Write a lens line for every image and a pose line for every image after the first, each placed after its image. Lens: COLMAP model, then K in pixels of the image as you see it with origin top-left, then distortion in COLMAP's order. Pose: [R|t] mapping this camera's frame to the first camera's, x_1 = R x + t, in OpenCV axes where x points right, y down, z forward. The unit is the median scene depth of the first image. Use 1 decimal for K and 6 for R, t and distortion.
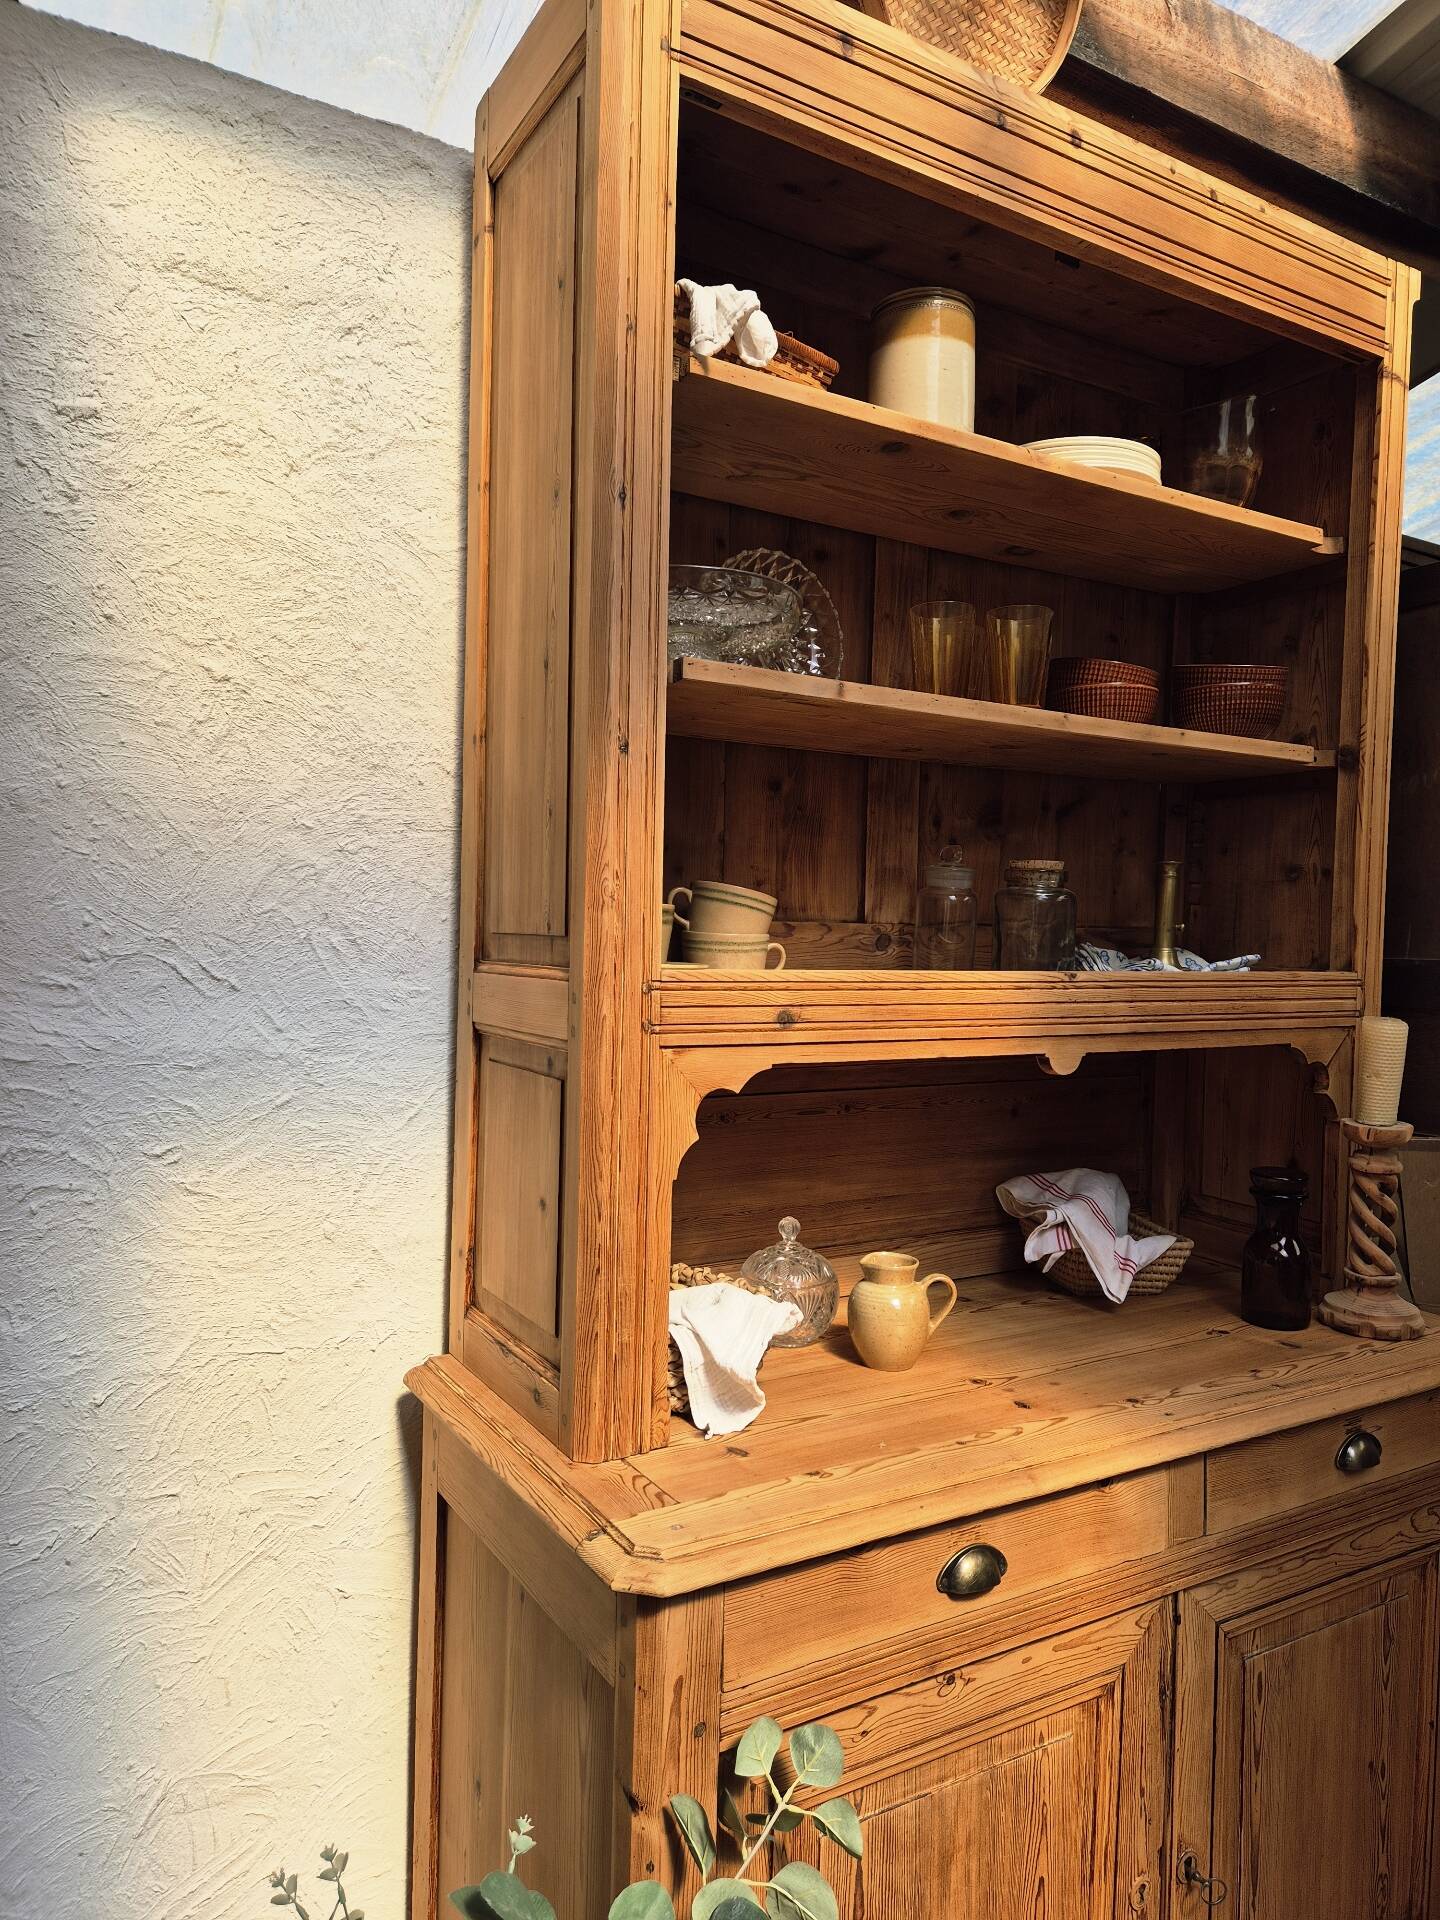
lens RADIAL K [[1294.0, 0, 727.5], [0, 1294.0, 946.7], [0, 0, 1]] dist [0.078904, -0.076737]
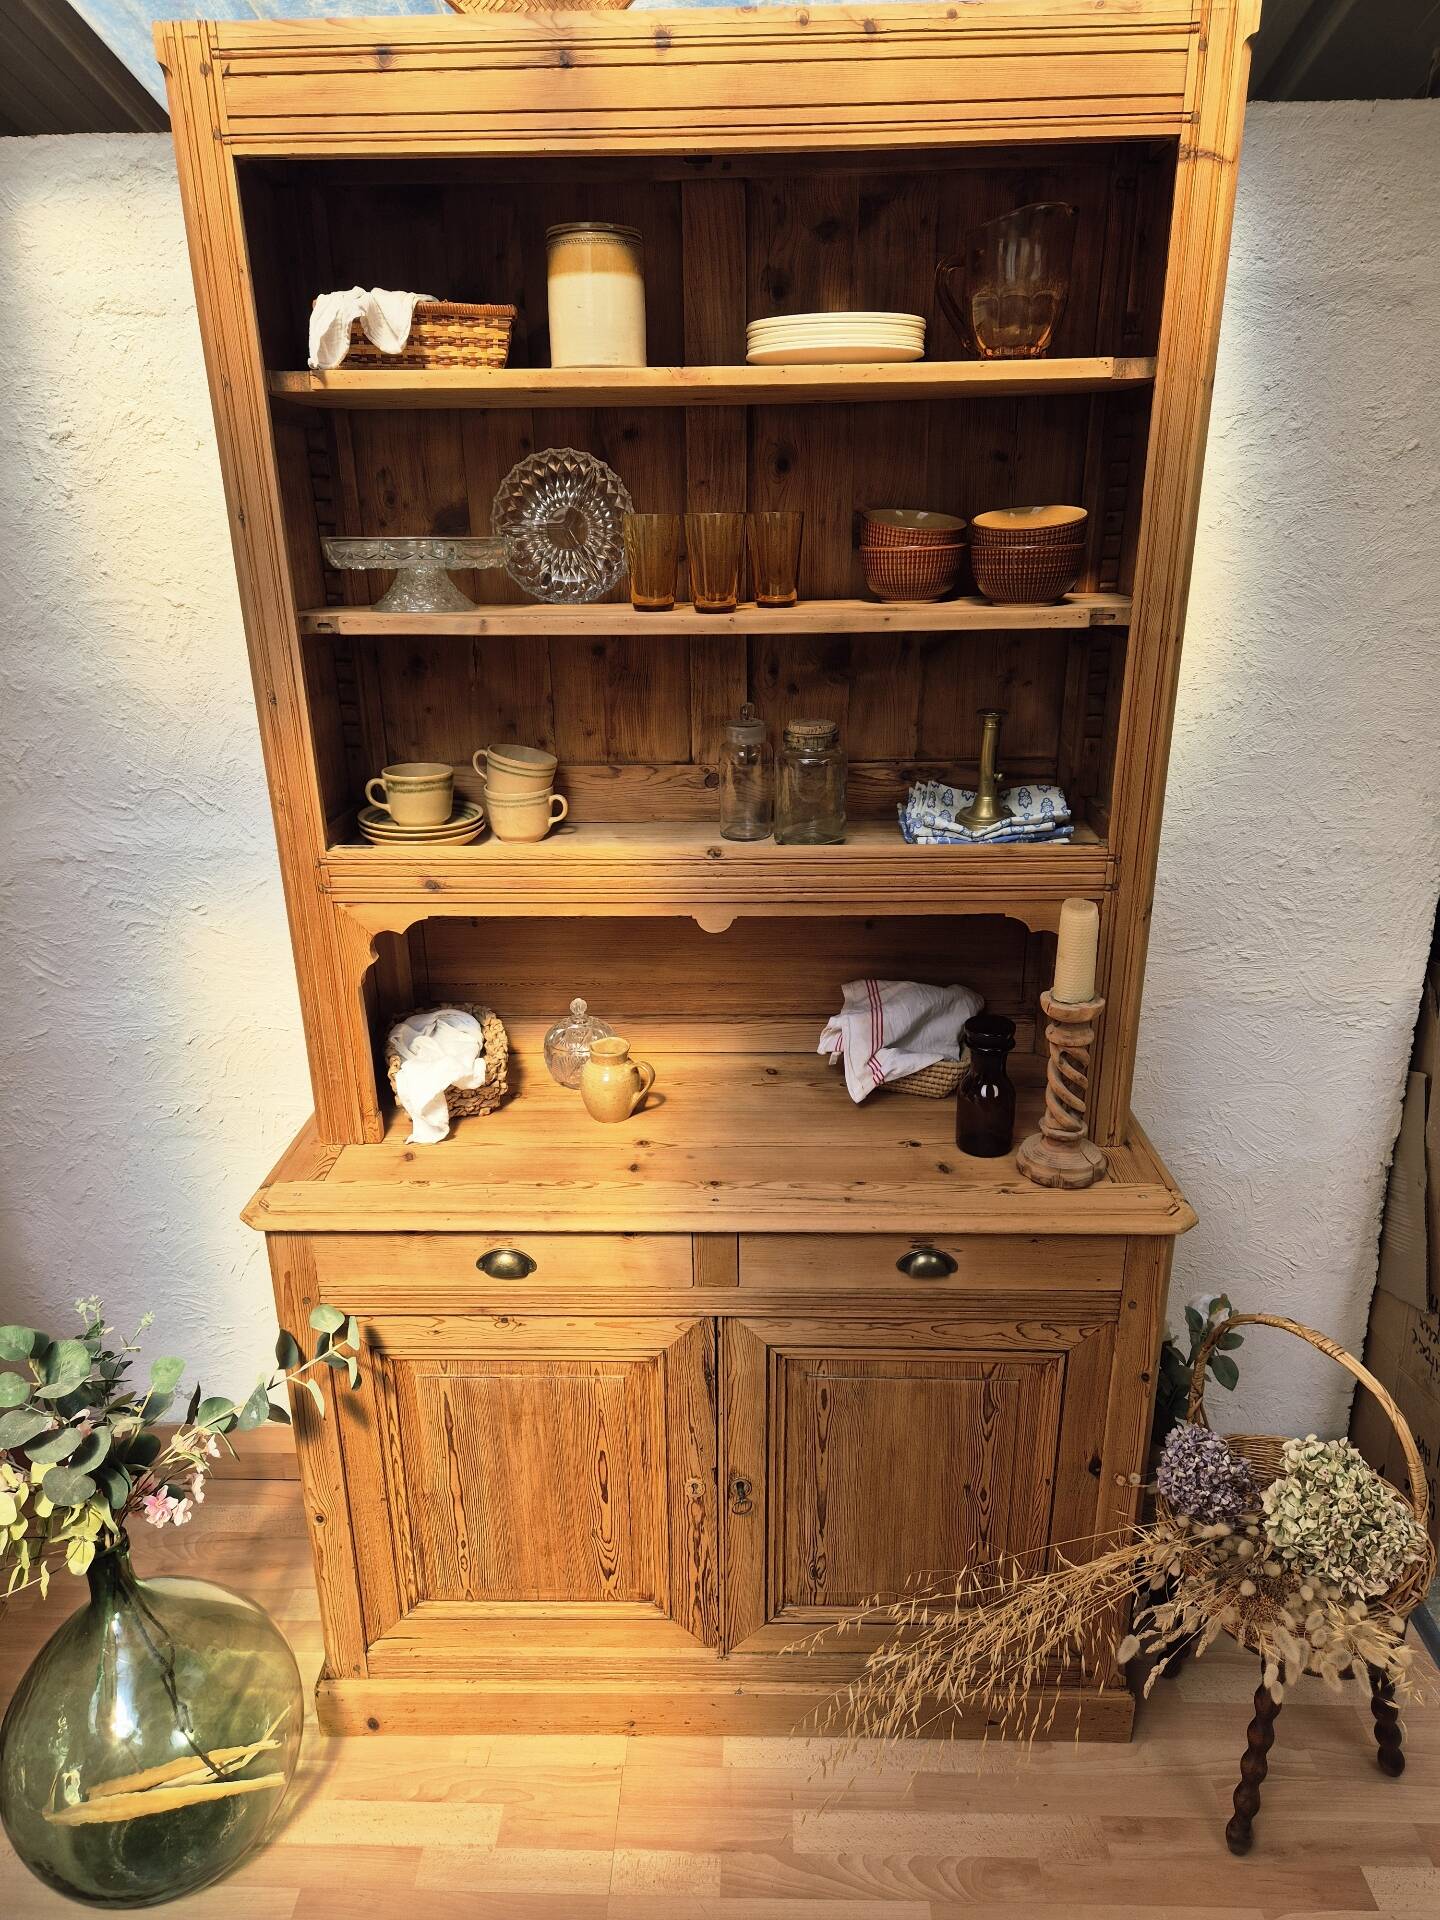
lens RADIAL K [[1294.0, 0, 719.5], [0, 1294.0, 964.9], [0, 0, 1]] dist [0.078904, -0.076737]
pose [[0.839823, 0.156371, -0.519851, 0.945932], [0.024361, 0.945794, 0.323851, -0.279387], [0.542313, -0.284642, 0.790491, 0.037743]]
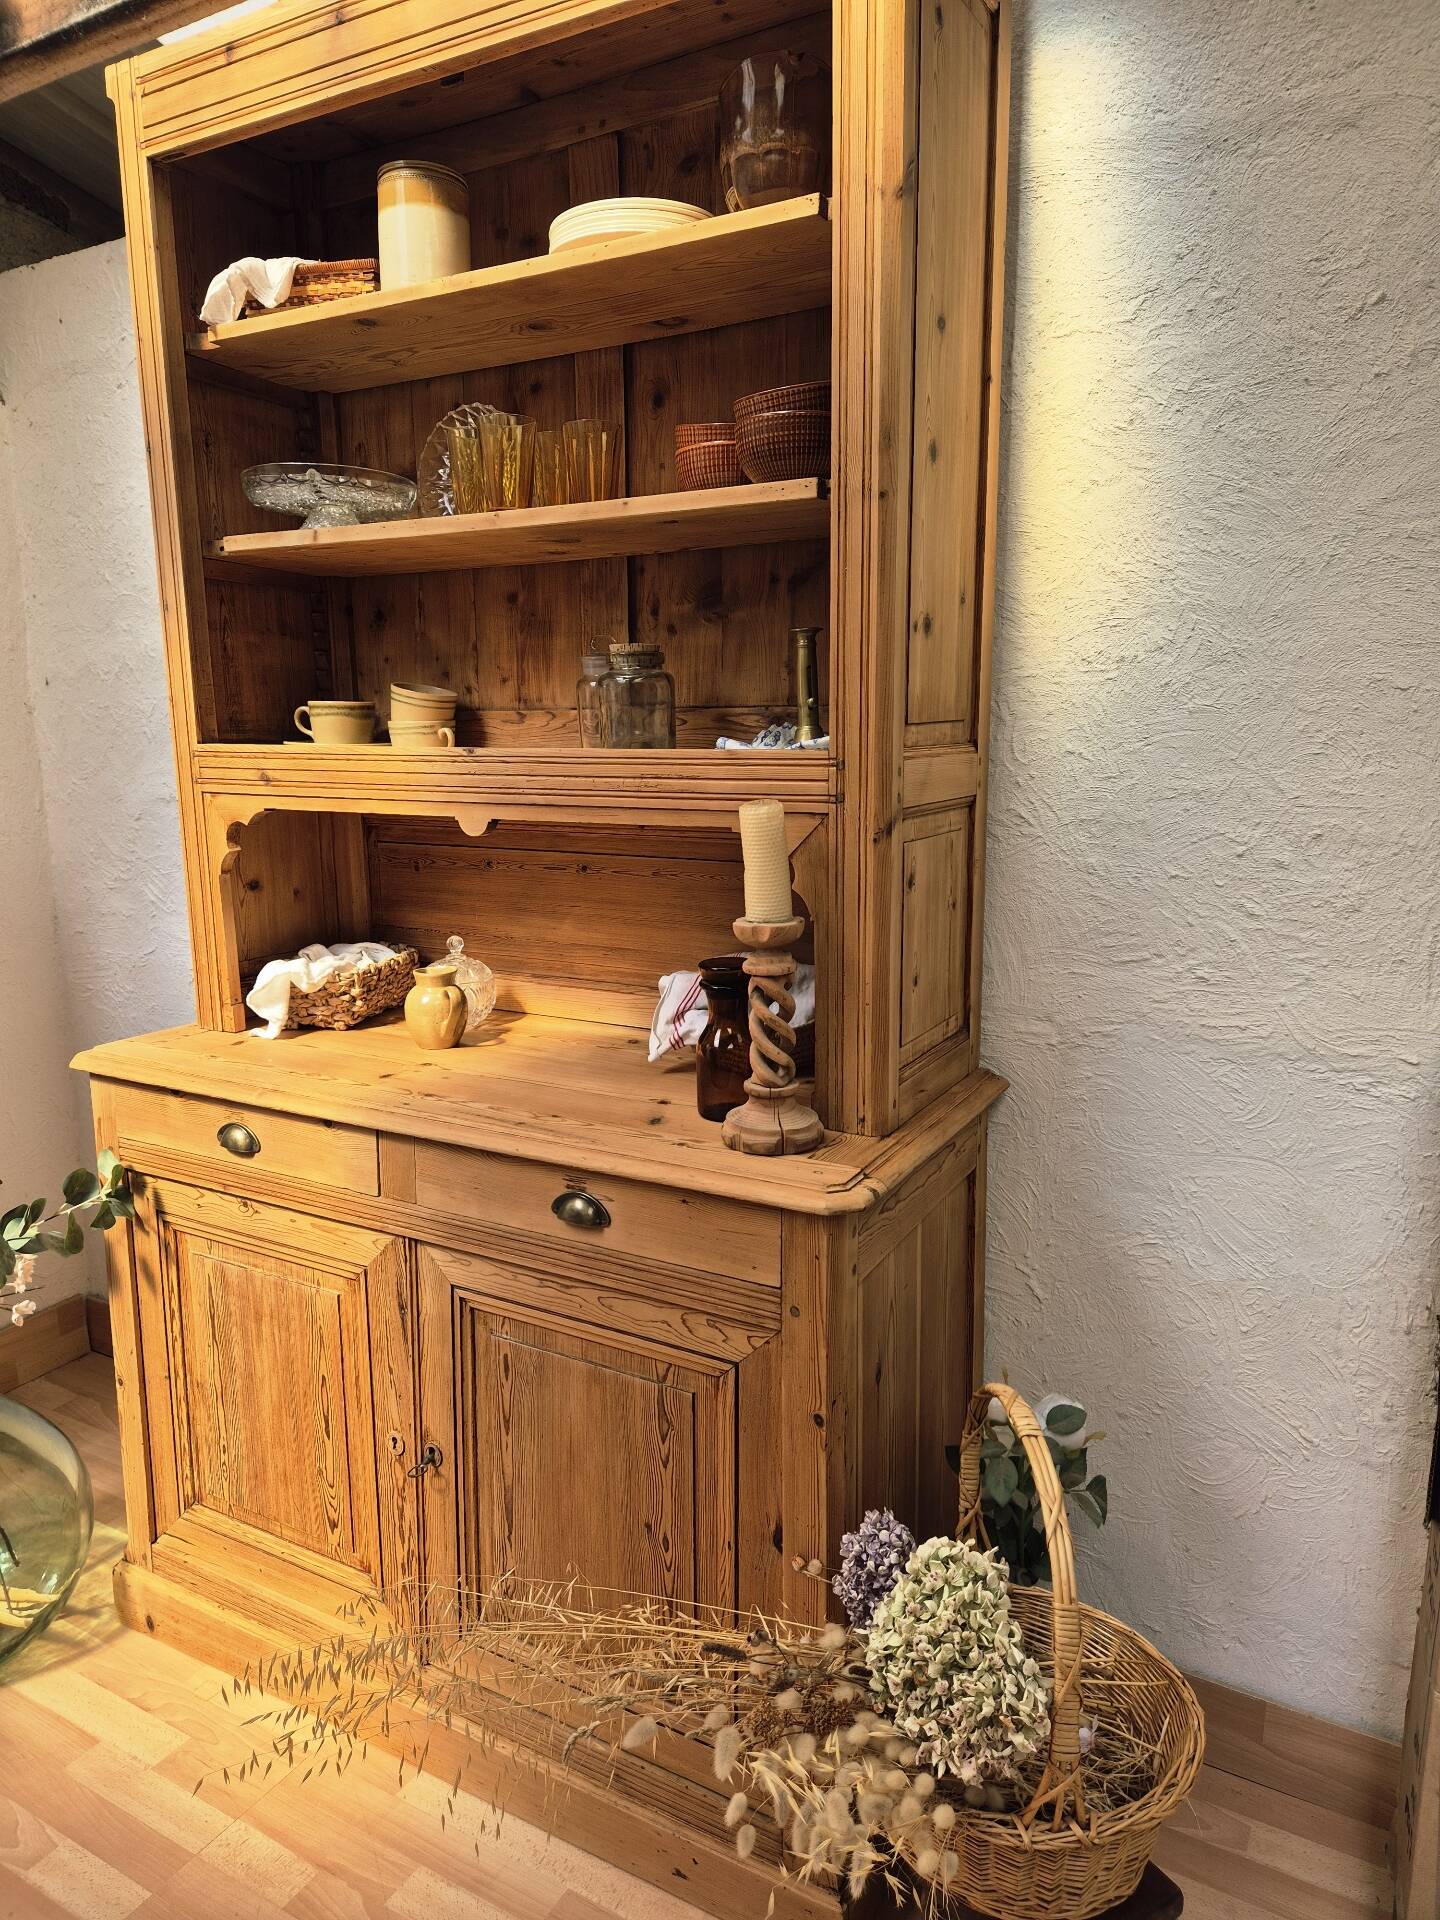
lens RADIAL K [[1294.0, 0, 714.6], [0, 1294.0, 949.8], [0, 0, 1]] dist [0.078904, -0.076737]
pose [[0.486561, 0.125917, -0.864525, 1.475436], [0.004675, 0.989170, 0.146703, 0.030047], [0.873634, -0.075421, 0.480702, 0.648850]]
